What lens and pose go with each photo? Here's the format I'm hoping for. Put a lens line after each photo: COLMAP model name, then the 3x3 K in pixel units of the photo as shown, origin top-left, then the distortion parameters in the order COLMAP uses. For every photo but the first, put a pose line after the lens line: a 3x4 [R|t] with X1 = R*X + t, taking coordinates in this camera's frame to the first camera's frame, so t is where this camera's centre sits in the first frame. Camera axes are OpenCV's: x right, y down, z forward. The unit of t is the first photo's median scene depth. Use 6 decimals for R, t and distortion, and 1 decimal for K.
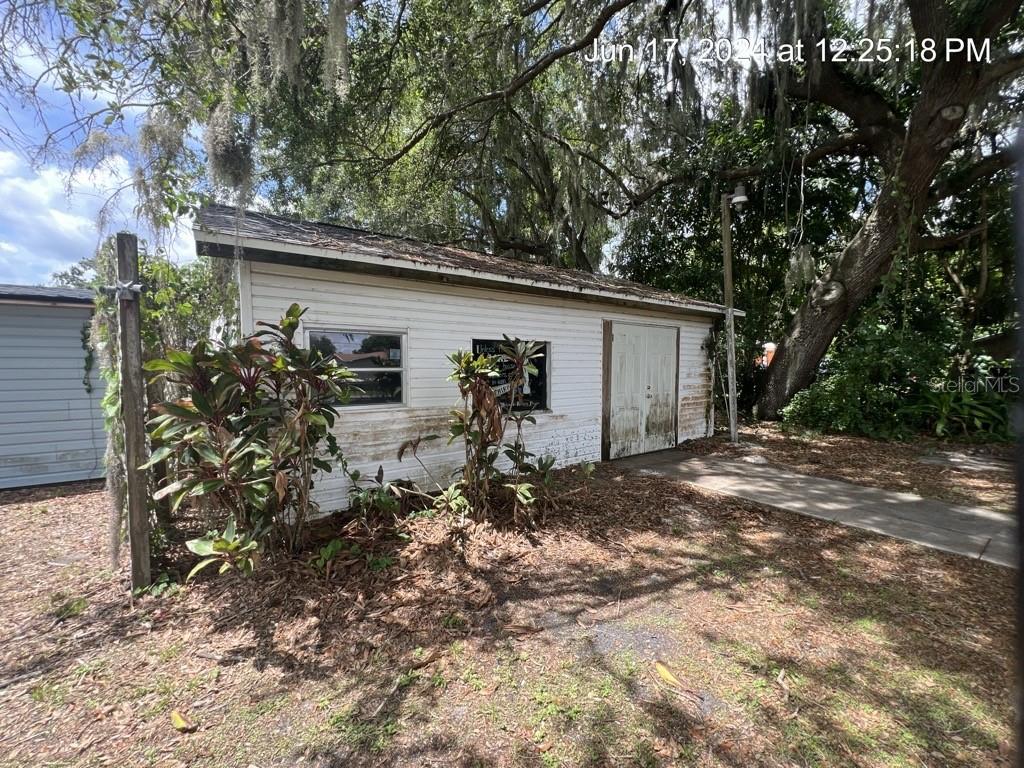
lens RADIAL K [[411.5, 0, 512.0], [0, 411.5, 384.0], [0, 0, 1]] dist [-0.001714, 0.000226]
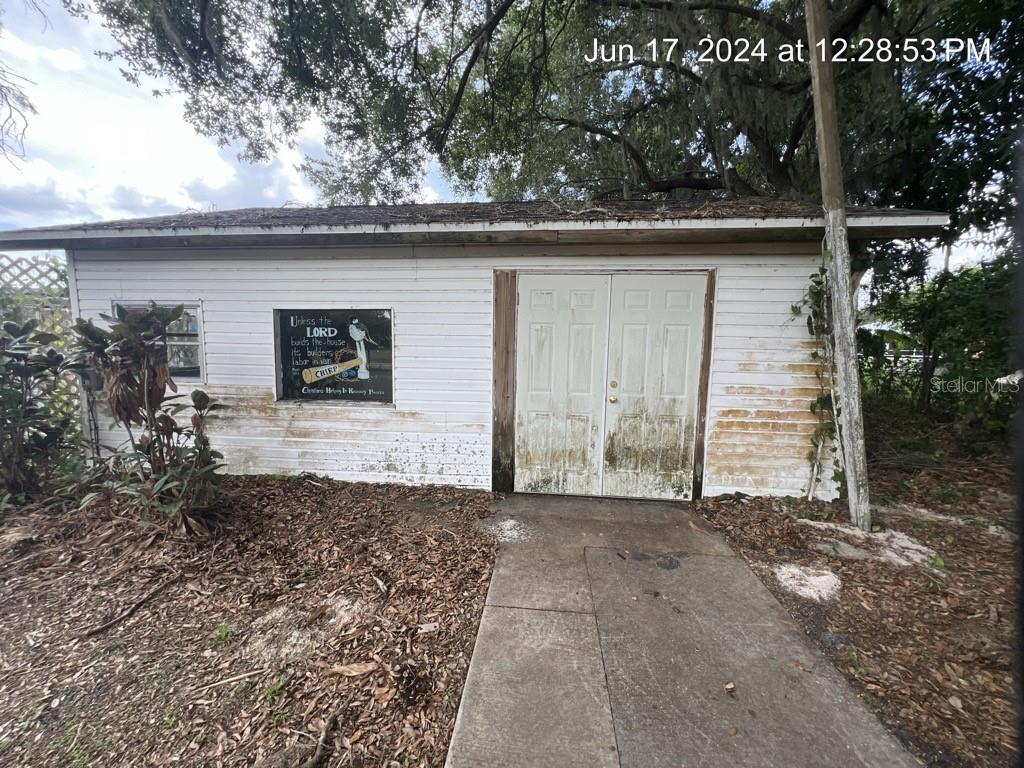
lens RADIAL K [[411.5, 0, 512.0], [0, 411.5, 384.0], [0, 0, 1]] dist [-0.001714, 0.000226]
pose [[0.750218, 0.076398, -0.656762, 0.642703], [-0.042381, 0.996816, 0.067544, -0.025957], [0.659831, -0.022839, 0.751067, 0.522074]]
